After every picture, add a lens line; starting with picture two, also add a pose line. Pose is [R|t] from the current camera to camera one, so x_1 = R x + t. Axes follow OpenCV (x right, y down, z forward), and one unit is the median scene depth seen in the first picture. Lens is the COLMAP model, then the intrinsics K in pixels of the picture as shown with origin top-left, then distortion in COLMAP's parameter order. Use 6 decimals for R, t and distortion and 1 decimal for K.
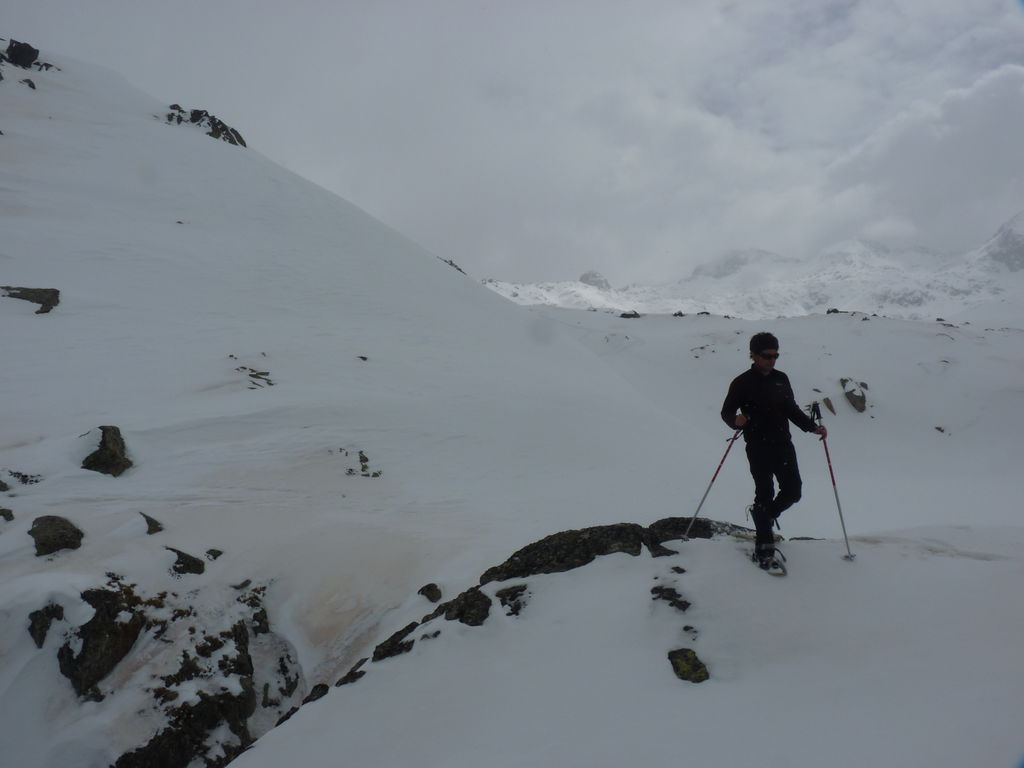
lens RADIAL K [[799.7, 0, 509.7], [0, 799.7, 388.0], [0, 0, 1]] dist [-0.021059, -0.003584]
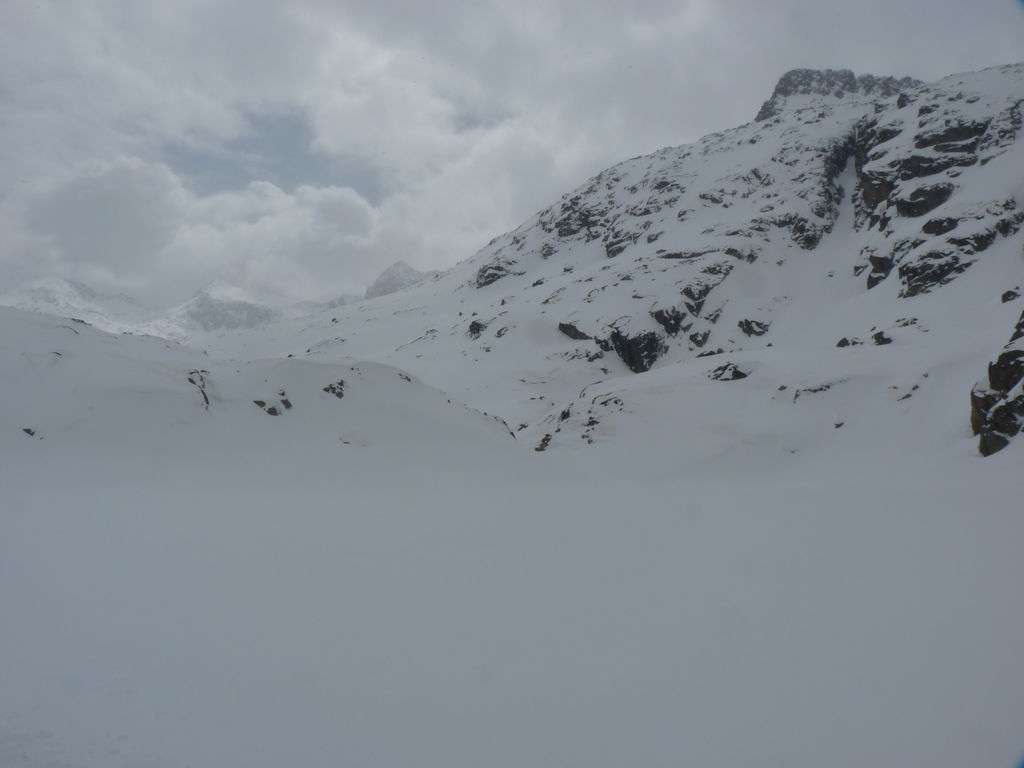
lens RADIAL K [[799.7, 0, 488.0], [0, 799.7, 378.1], [0, 0, 1]] dist [-0.021059, -0.003584]
pose [[0.617956, 0.087519, 0.781326, 0.361296], [-0.026810, 0.995553, -0.090311, 0.096241], [-0.785756, 0.034861, 0.617554, 0.313481]]
